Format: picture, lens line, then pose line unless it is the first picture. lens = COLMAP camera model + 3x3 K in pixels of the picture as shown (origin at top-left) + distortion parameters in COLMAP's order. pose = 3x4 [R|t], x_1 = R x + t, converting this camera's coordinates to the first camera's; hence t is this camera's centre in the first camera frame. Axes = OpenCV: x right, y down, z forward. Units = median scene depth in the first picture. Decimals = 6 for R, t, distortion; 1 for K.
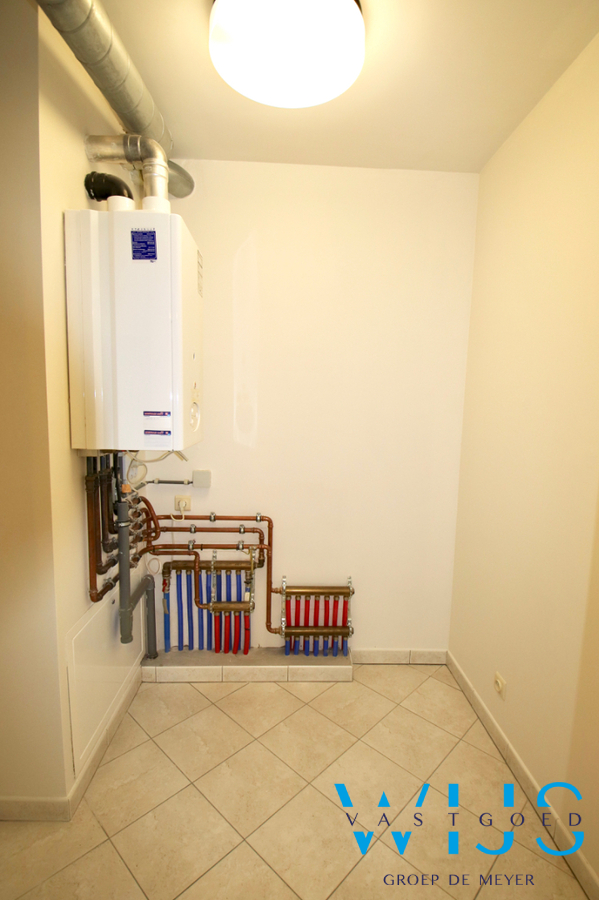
lens RADIAL K [[427.8, 0, 302.0], [0, 427.8, 441.3], [0, 0, 1]] dist [0.022843, -0.036145]
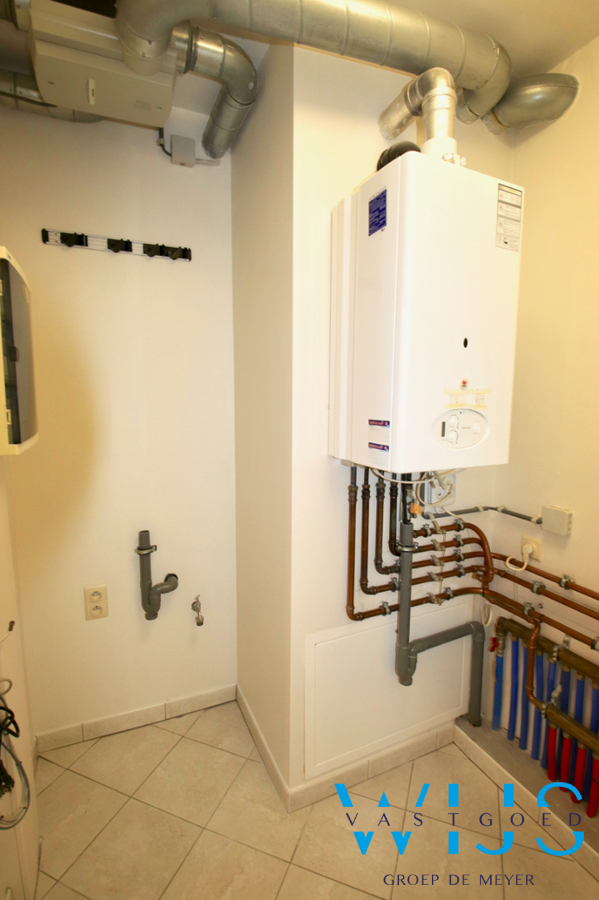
lens RADIAL K [[427.8, 0, 302.0], [0, 427.8, 441.3], [0, 0, 1]] dist [0.022843, -0.036145]
pose [[0.399968, 0.084754, -0.912602, 0.217751], [-0.086824, 0.994741, 0.054330, -0.040382], [0.912407, 0.057505, 0.405224, 0.360775]]
